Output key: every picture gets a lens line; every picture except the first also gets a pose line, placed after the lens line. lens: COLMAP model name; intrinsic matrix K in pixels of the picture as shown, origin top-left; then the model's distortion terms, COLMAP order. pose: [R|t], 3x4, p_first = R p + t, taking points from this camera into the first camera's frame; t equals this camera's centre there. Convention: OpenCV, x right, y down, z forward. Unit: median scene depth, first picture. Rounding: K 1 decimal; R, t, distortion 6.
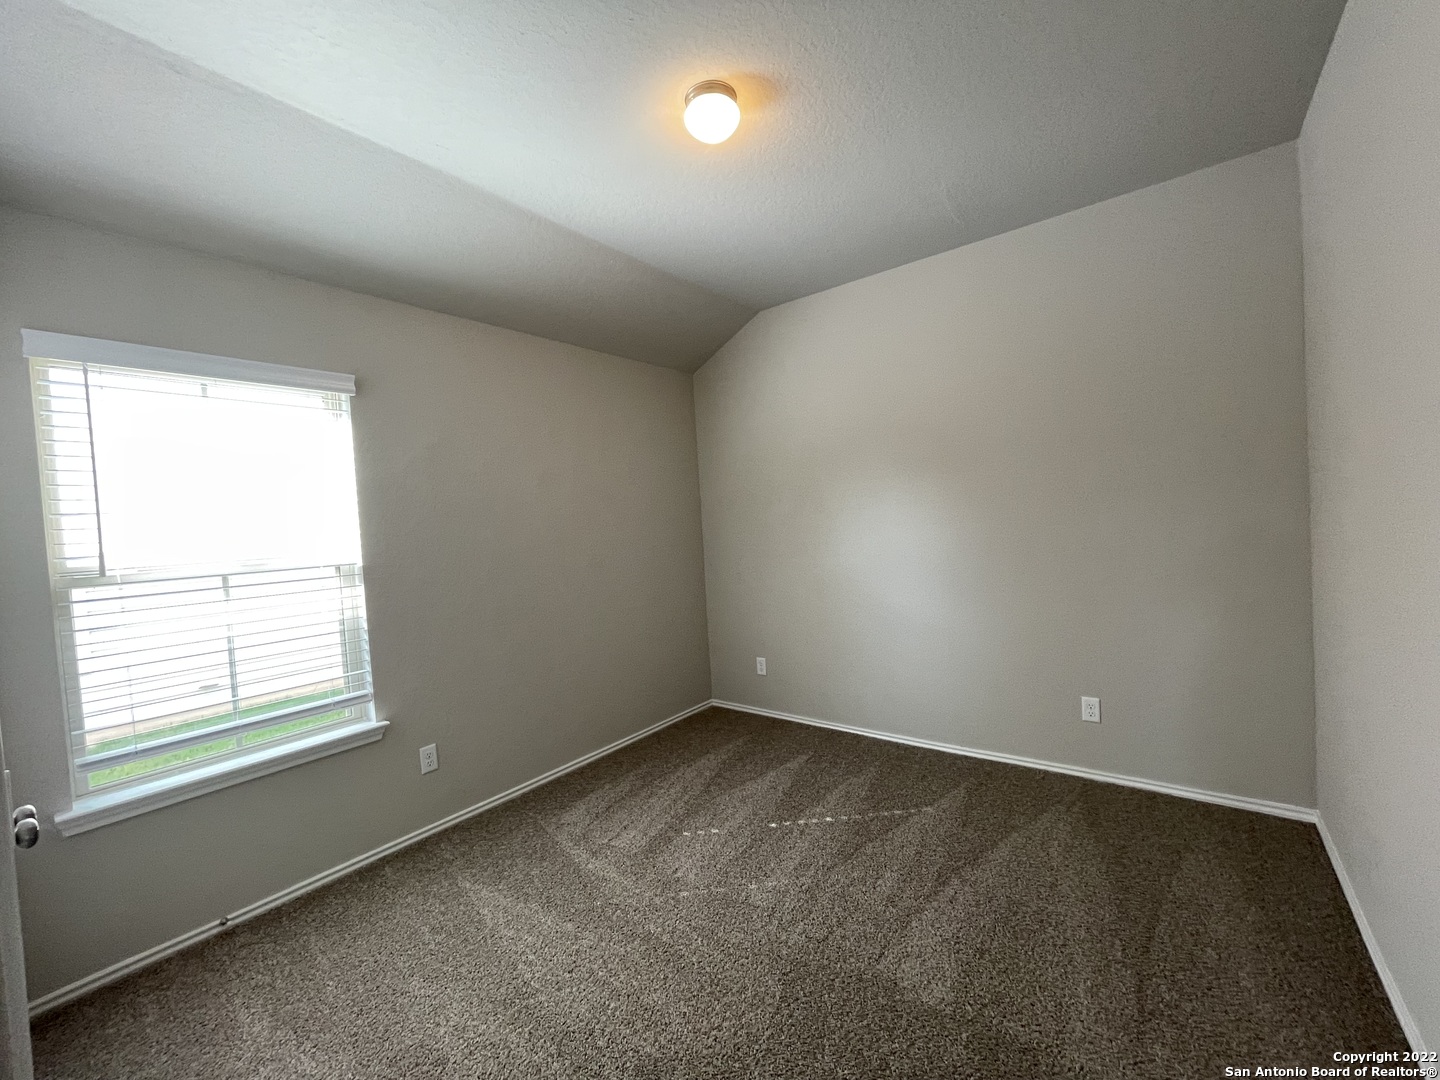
lens RADIAL K [[574.0, 0, 719.4], [0, 574.0, 536.5], [0, 0, 1]] dist [-0.012664, -0.000090]
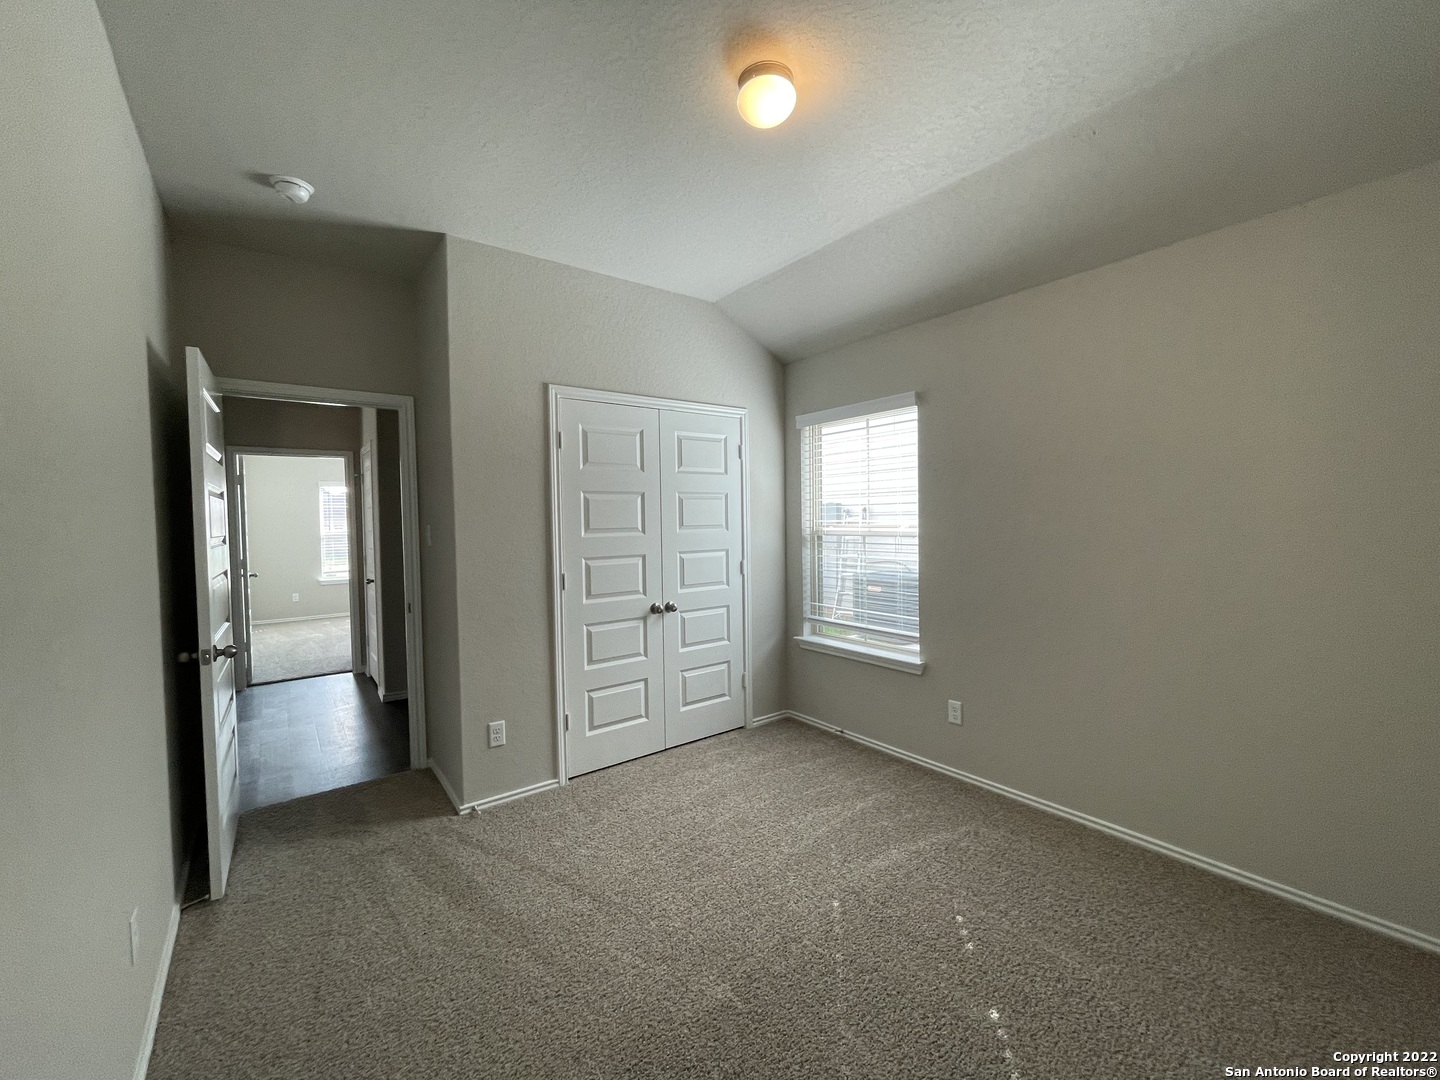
lens RADIAL K [[574.0, 0, 715.6], [0, 574.0, 536.6], [0, 0, 1]] dist [-0.012664, -0.000090]
pose [[-0.259046, 0.089429, -0.961716, 0.837453], [0.004704, 0.995809, 0.091332, -0.082999], [0.965853, 0.019135, -0.258381, 1.005616]]
